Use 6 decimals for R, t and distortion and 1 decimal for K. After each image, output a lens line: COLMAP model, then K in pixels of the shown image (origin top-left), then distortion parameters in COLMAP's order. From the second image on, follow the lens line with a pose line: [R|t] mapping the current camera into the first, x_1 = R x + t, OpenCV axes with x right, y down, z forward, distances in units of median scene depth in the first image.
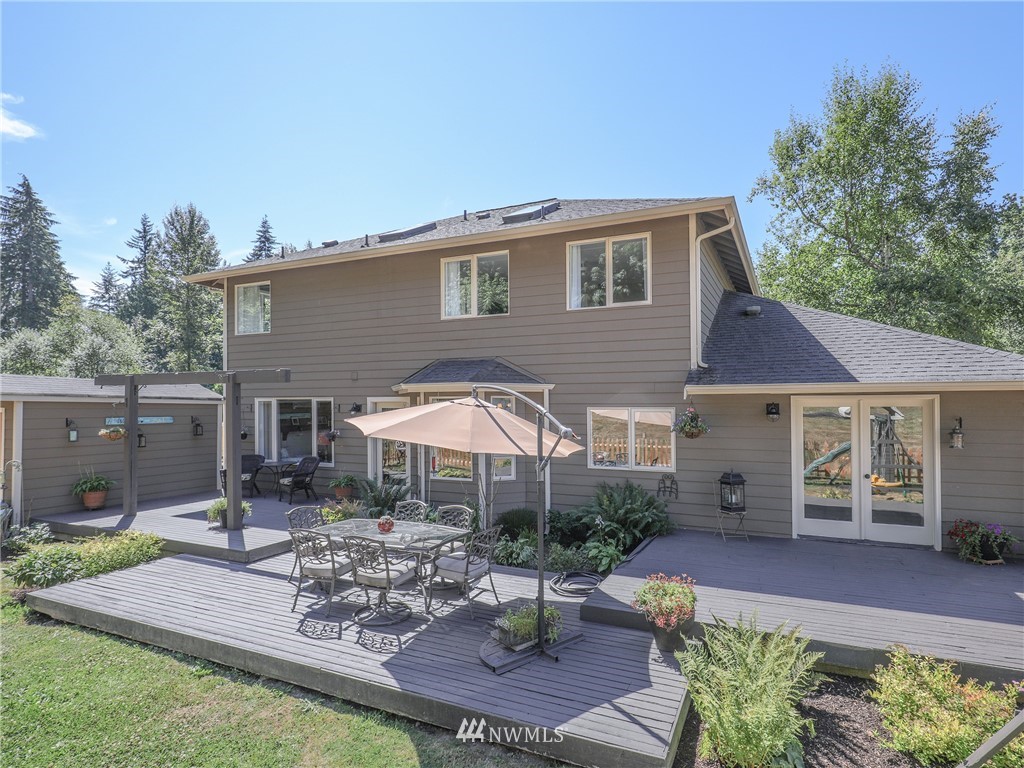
lens RADIAL K [[517.6, 0, 507.7], [0, 517.6, 381.7], [0, 0, 1]] dist [-0.006282, 0.002033]
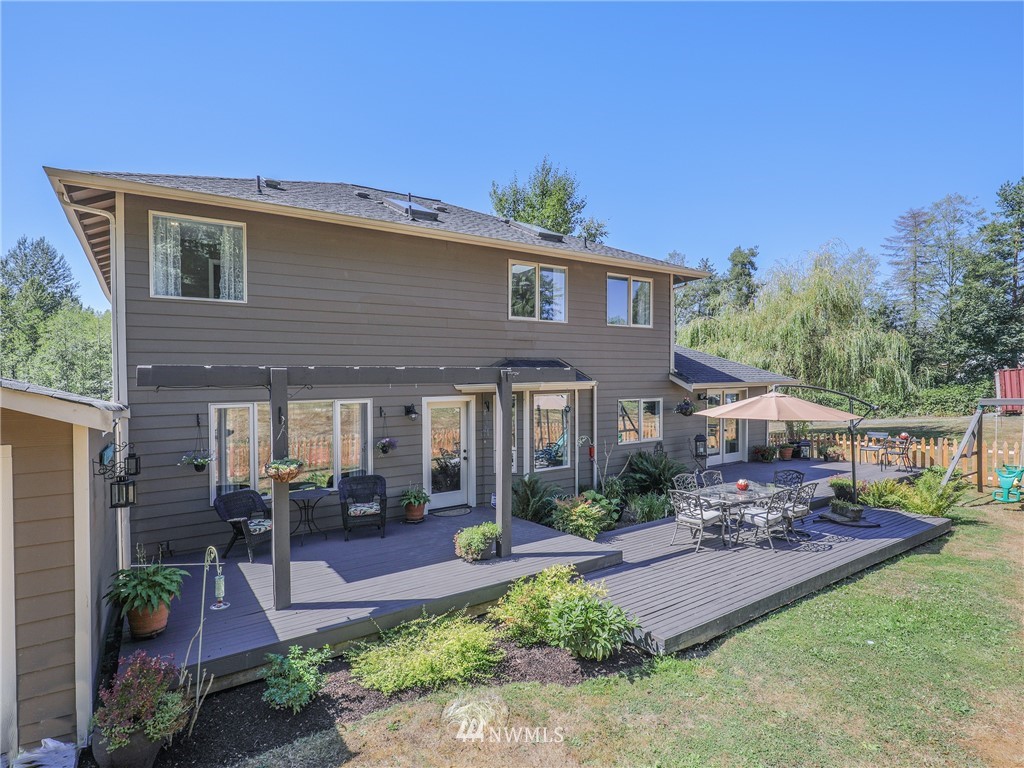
lens RADIAL K [[517.6, 0, 506.9], [0, 517.6, 385.2], [0, 0, 1]] dist [-0.006282, 0.002033]
pose [[0.571062, 0.005222, 0.820891, -1.169956], [0.002690, 0.999962, -0.008232, 0.022662], [-0.820903, 0.006909, 0.571026, 0.509042]]
